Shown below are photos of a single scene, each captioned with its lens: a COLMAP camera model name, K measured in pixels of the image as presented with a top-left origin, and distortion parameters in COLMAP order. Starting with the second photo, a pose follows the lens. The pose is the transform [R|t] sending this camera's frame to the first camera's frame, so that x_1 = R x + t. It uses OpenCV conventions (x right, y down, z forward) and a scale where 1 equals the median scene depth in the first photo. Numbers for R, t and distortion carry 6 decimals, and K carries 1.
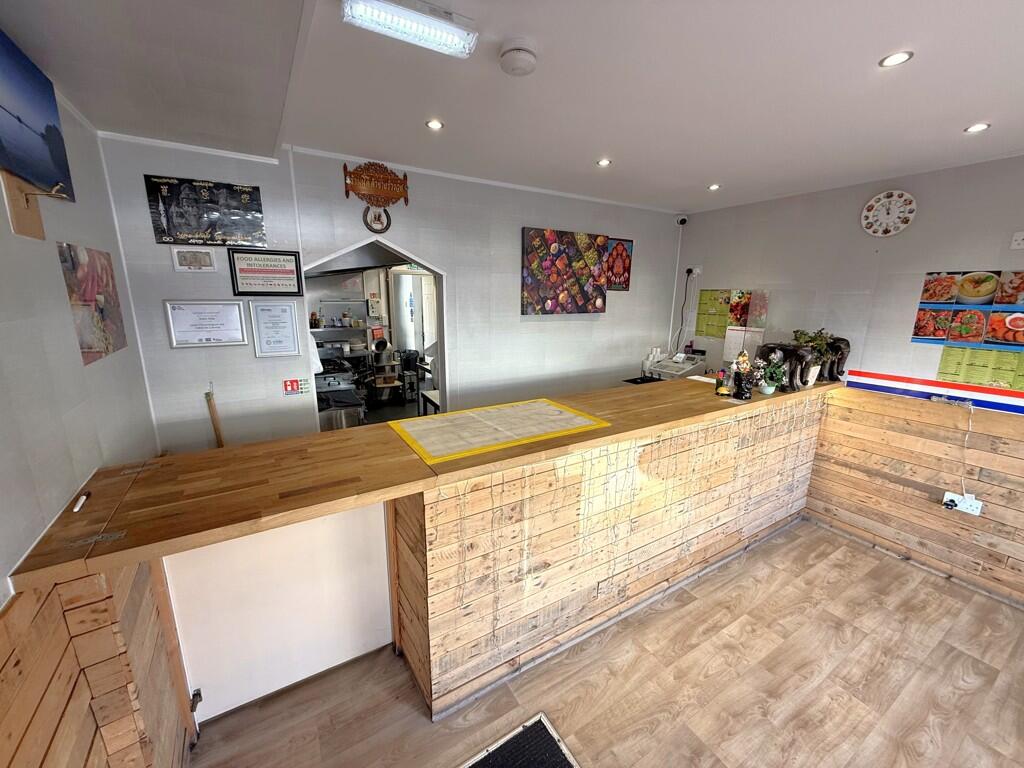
lens RADIAL K [[407.4, 0, 510.1], [0, 407.4, 382.0], [0, 0, 1]] dist [-0.000050, 0.000330]
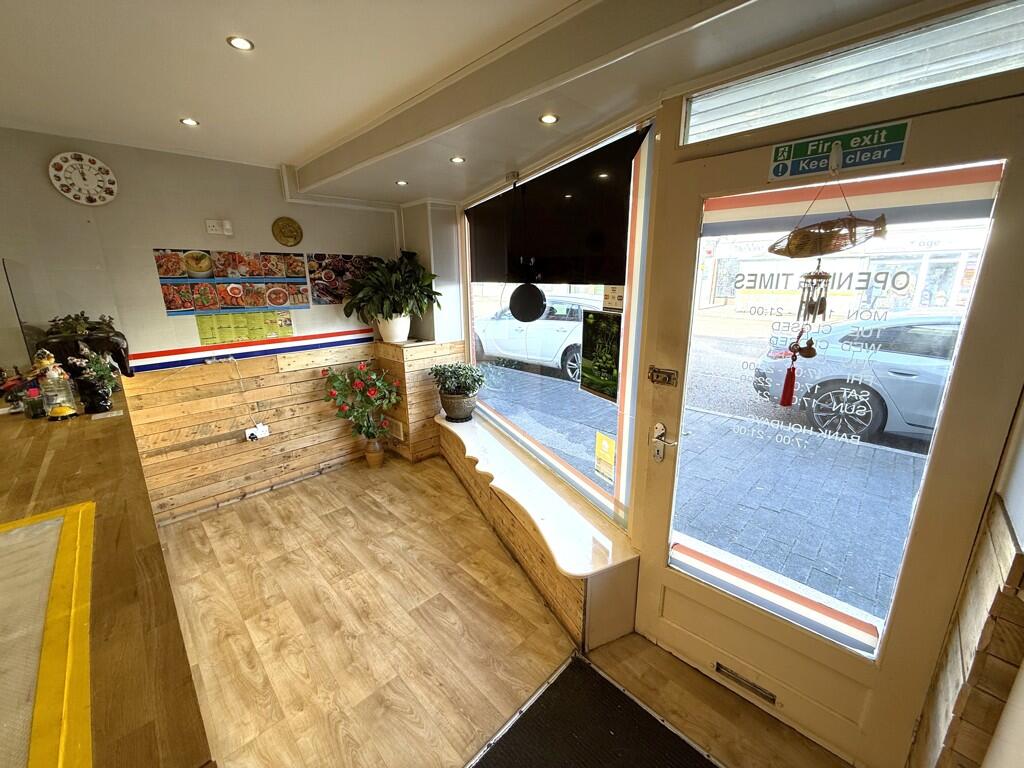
lens RADIAL K [[407.4, 0, 510.1], [0, 407.4, 382.0], [0, 0, 1]] dist [-0.000050, 0.000330]
pose [[-0.223325, -0.247201, 0.942877, -0.252567], [0.222199, 0.928929, 0.296173, -0.057733], [-0.949080, 0.275649, -0.152525, 0.387930]]
